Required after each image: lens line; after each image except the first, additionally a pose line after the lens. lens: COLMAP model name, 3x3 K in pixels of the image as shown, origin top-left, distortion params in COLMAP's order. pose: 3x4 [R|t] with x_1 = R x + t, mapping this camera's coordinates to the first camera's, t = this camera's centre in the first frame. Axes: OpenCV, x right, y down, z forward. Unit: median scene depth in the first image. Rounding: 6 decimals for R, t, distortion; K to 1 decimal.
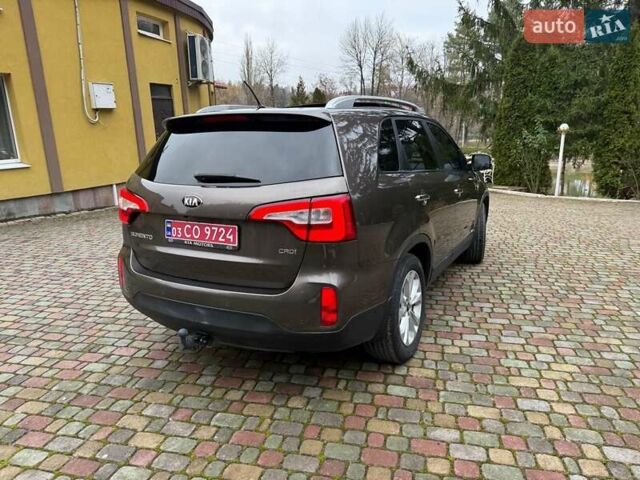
lens RADIAL K [[448.0, 0, 322.4], [0, 448.0, 239.5], [0, 0, 1]] dist [0.042932, -0.056471]
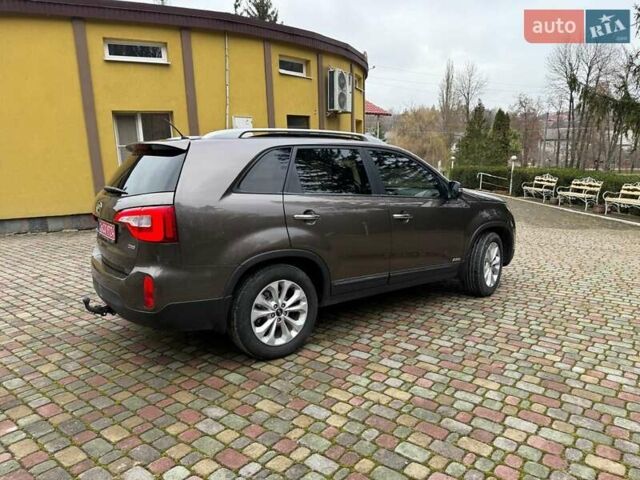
lens RADIAL K [[448.0, 0, 325.1], [0, 448.0, 244.1], [0, 0, 1]] dist [0.042932, -0.056471]
pose [[0.910572, 0.083522, -0.404825, 0.671723], [-0.100130, 0.994774, -0.019984, -0.007909], [0.401040, 0.058732, 0.914176, 0.006433]]
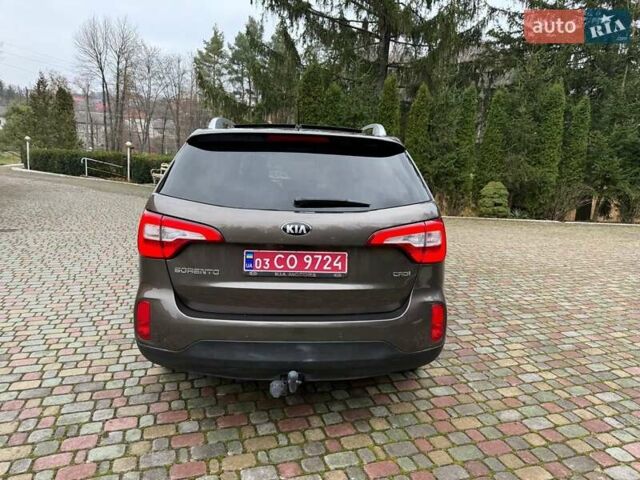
lens RADIAL K [[448.0, 0, 323.8], [0, 448.0, 242.7], [0, 0, 1]] dist [0.042932, -0.056471]
pose [[0.852565, -0.049179, 0.520303, -0.519245], [0.062180, 0.998036, -0.007555, -0.033280], [-0.518909, 0.038794, 0.853948, 0.146880]]
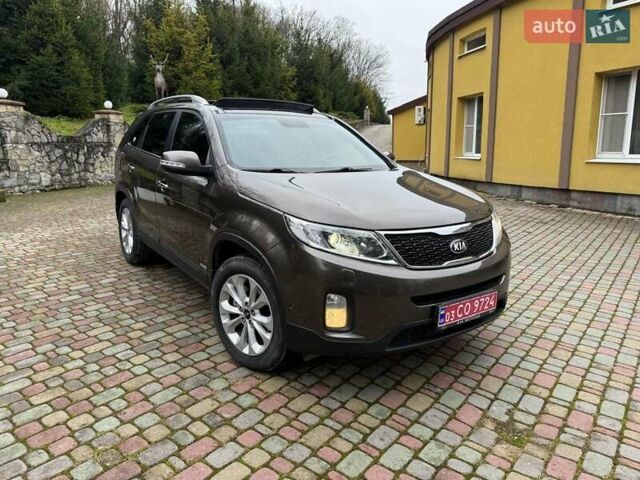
lens RADIAL K [[448.0, 0, 317.4], [0, 448.0, 237.5], [0, 0, 1]] dist [0.042932, -0.056471]
pose [[-0.432384, 0.210146, -0.876860, 1.212004], [-0.208229, 0.922906, 0.323860, -0.452748], [0.877317, 0.322620, -0.355291, 1.985953]]
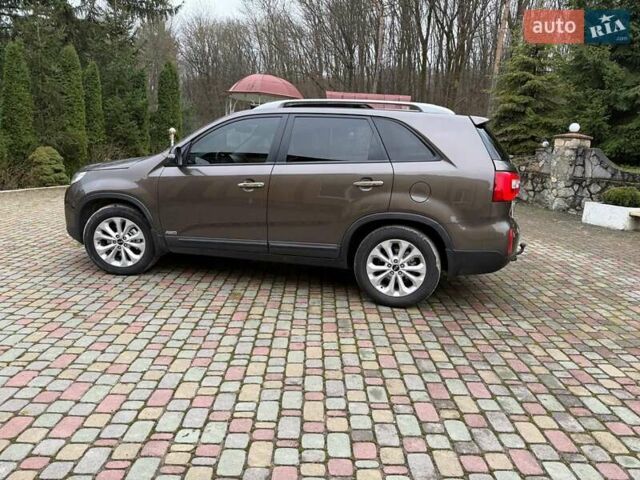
lens RADIAL K [[448.0, 0, 324.6], [0, 448.0, 242.5], [0, 0, 1]] dist [0.042932, -0.056471]
pose [[-0.249148, -0.205049, 0.946509, -1.336493], [0.180299, 0.950422, 0.253357, -0.295943], [-0.951534, 0.233778, -0.199825, 1.553501]]
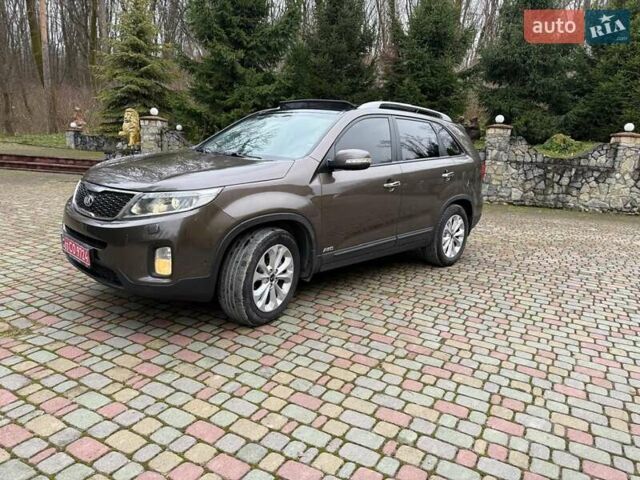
lens RADIAL K [[448.0, 0, 325.7], [0, 448.0, 243.2], [0, 0, 1]] dist [0.042932, -0.056471]
pose [[-0.963906, -0.094198, 0.249023, -0.271371], [0.018251, 0.909742, 0.414773, -0.541567], [-0.265618, 0.404347, -0.875186, 2.656498]]
